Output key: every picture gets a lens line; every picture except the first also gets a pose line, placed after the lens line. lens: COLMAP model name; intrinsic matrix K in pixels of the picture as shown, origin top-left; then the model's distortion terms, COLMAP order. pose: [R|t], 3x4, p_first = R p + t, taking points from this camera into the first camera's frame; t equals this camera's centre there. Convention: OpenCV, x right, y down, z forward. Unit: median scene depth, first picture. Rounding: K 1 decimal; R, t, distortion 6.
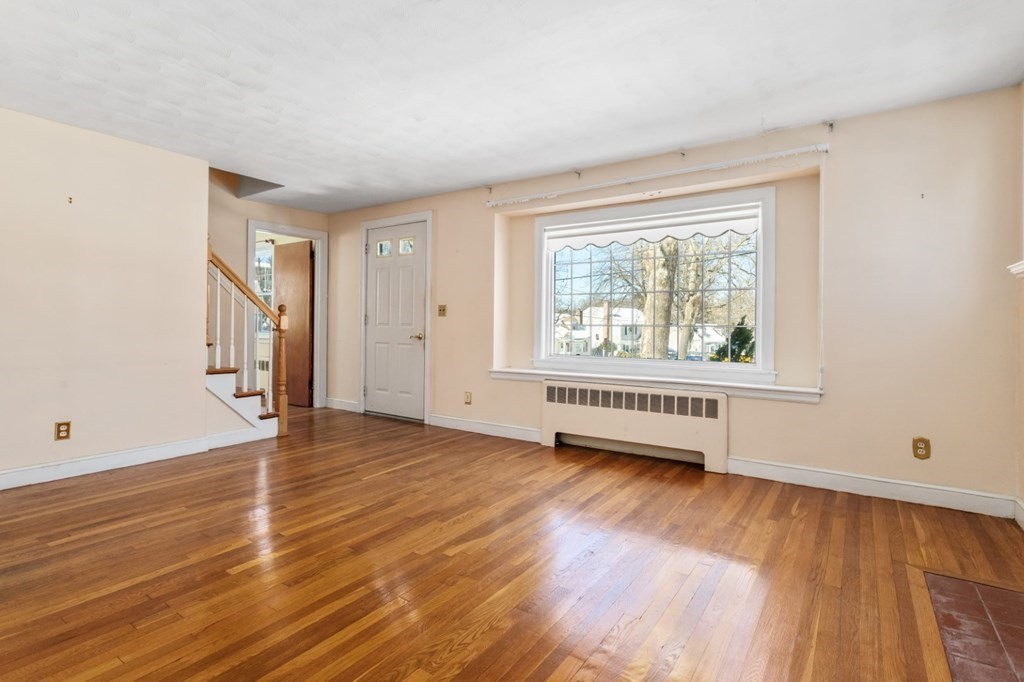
lens RADIAL K [[501.9, 0, 513.8], [0, 501.9, 320.4], [0, 0, 1]] dist [0.001454, -0.000033]
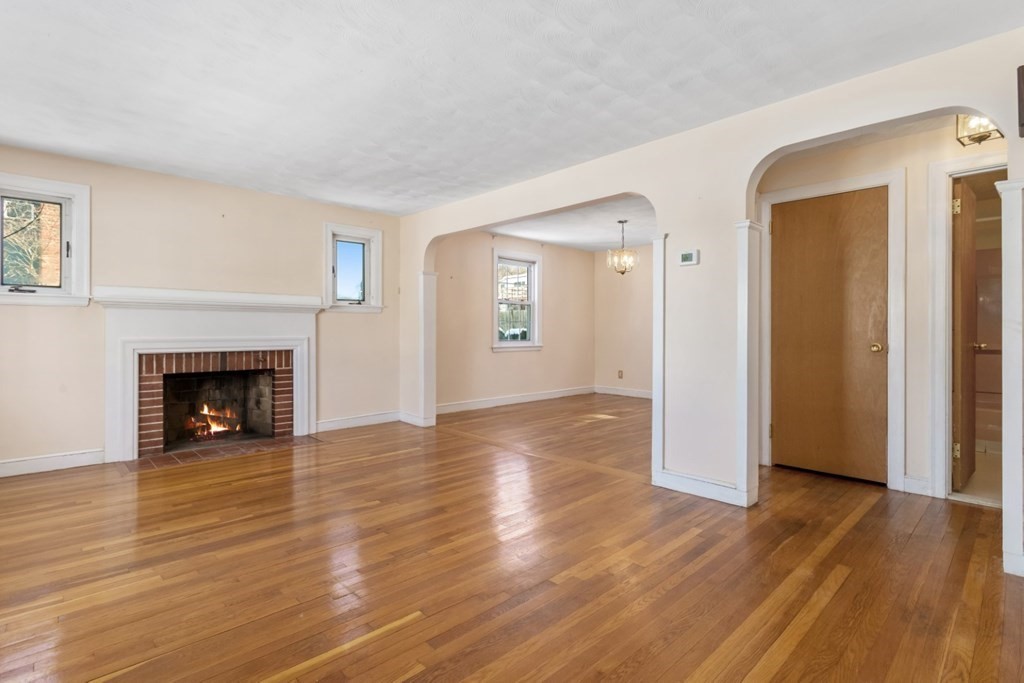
lens RADIAL K [[497.0, 0, 514.7], [0, 497.0, 330.6], [0, 0, 1]] dist [-0.000360, 0.000198]
pose [[-0.979481, -0.009278, 0.201324, -0.443184], [-0.010402, 0.999936, -0.004527, 0.003149], [-0.201269, -0.006528, -0.979514, 1.310289]]
